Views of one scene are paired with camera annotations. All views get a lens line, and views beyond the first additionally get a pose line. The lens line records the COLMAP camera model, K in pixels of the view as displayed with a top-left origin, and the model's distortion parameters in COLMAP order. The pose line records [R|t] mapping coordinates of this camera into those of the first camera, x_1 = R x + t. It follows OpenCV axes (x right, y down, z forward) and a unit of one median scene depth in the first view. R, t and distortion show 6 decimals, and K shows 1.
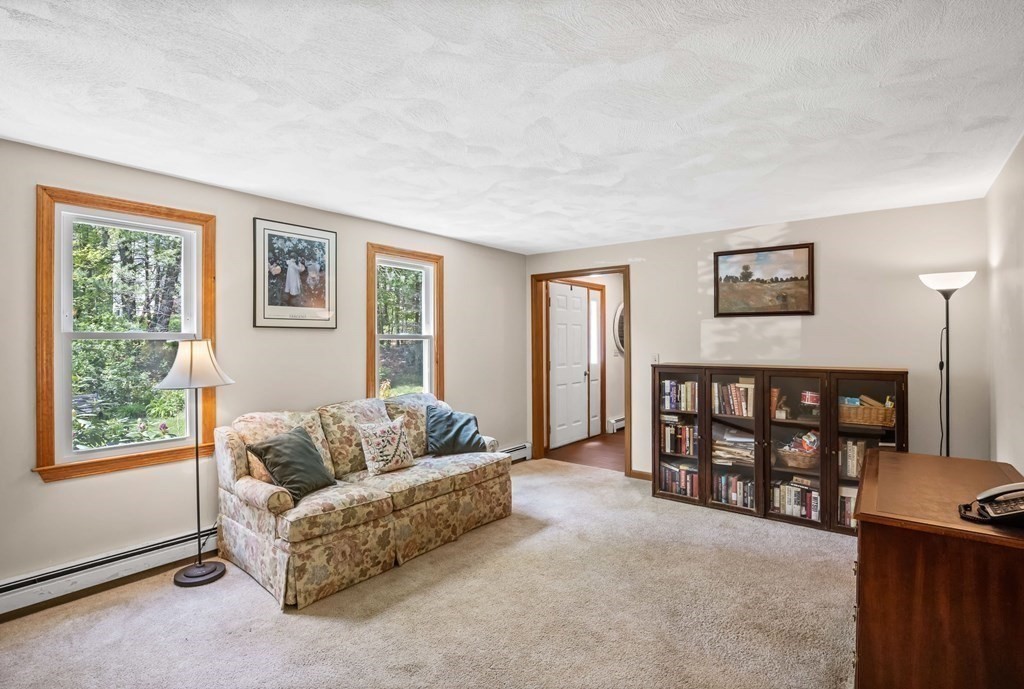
lens RADIAL K [[503.2, 0, 516.0], [0, 503.2, 338.7], [0, 0, 1]] dist [-0.024894, -0.001217]
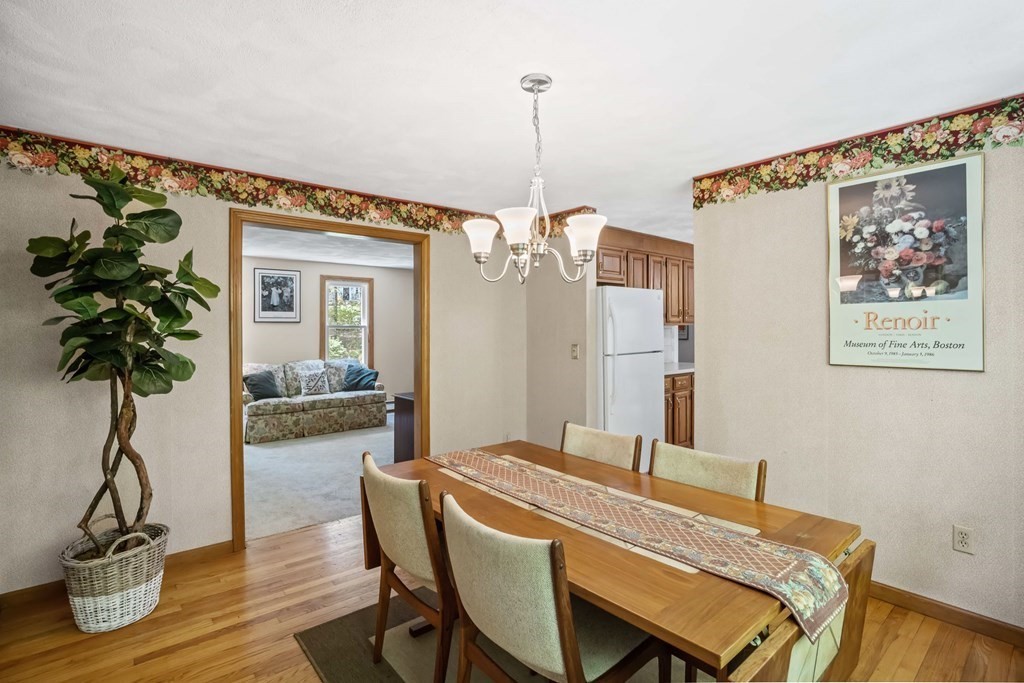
lens RADIAL K [[498.0, 0, 502.2], [0, 498.0, 331.7], [0, 0, 1]] dist [-0.028910, 0.007852]
pose [[0.972384, 0.003561, -0.233358, 1.287530], [-0.000811, 0.999929, 0.011878, -0.012372], [0.233384, -0.011361, 0.972318, -1.002947]]
